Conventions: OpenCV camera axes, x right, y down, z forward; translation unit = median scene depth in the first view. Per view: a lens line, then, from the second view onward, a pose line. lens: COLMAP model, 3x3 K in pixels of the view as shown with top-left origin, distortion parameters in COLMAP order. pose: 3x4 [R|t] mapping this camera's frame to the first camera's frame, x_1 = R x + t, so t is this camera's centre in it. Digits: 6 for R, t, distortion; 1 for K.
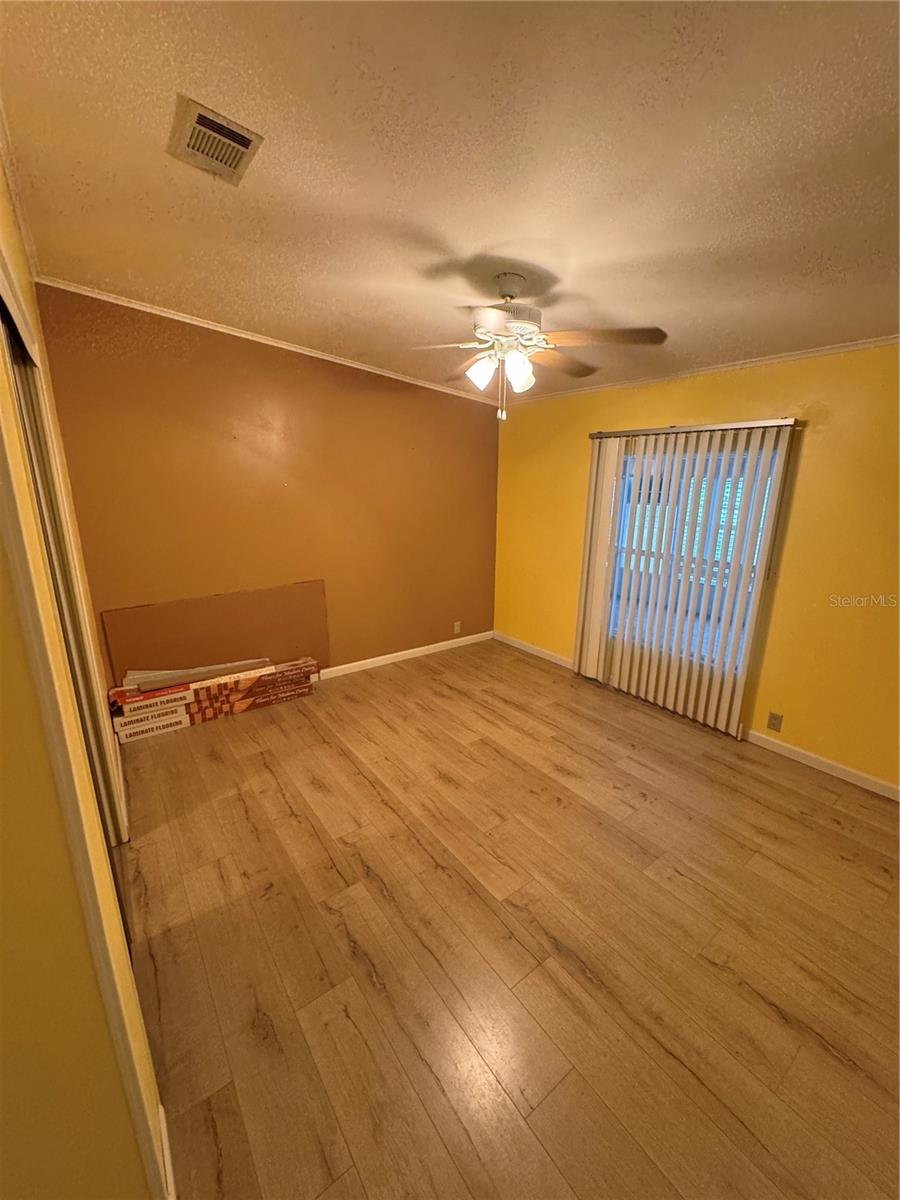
lens RADIAL K [[476.2, 0, 456.5], [0, 476.2, 600.9], [0, 0, 1]] dist [-0.003724, 0.000318]
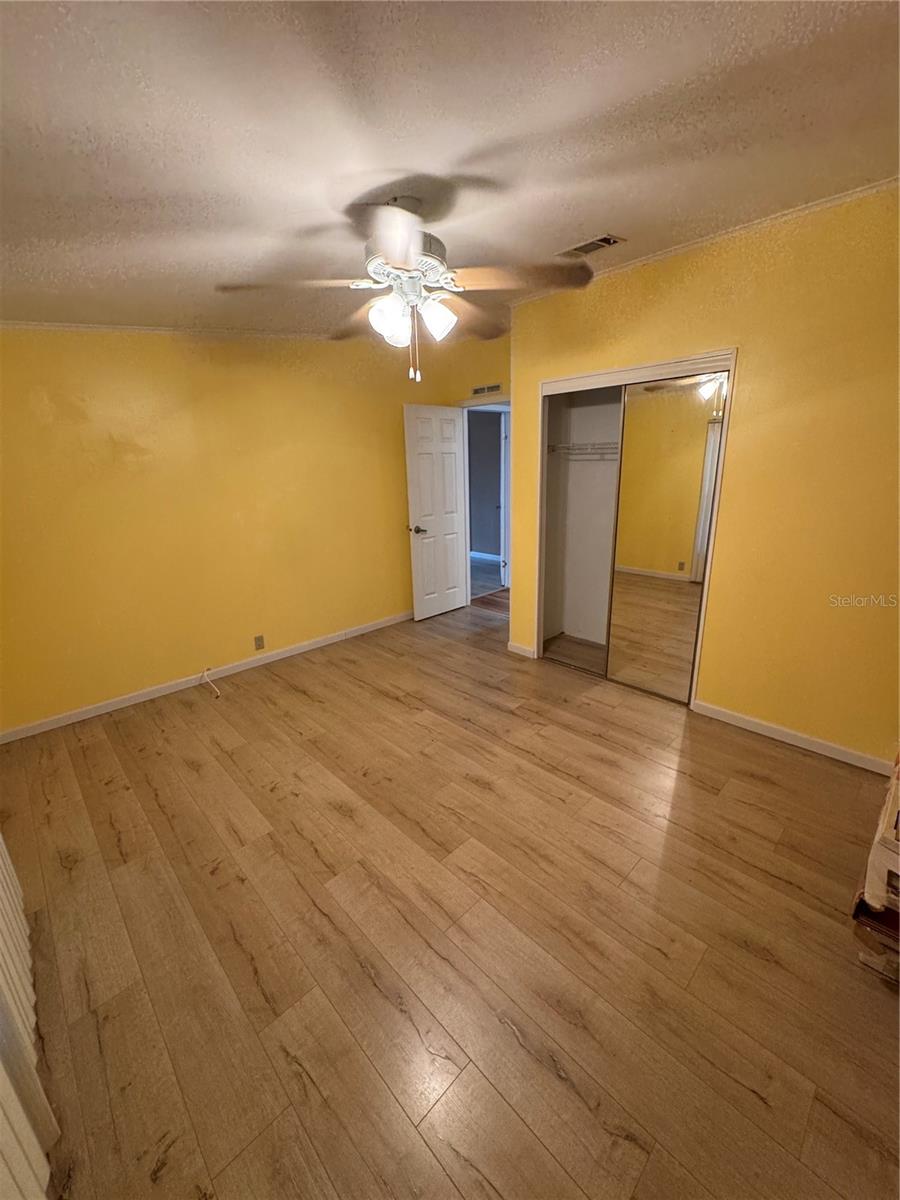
lens RADIAL K [[476.2, 0, 449.3], [0, 476.2, 600.6], [0, 0, 1]] dist [-0.003724, 0.000318]
pose [[-0.993382, 0.049768, -0.103519, 0.124511], [-0.010813, 0.856733, 0.515647, -0.421017], [0.114350, 0.513353, -0.850525, 1.694057]]
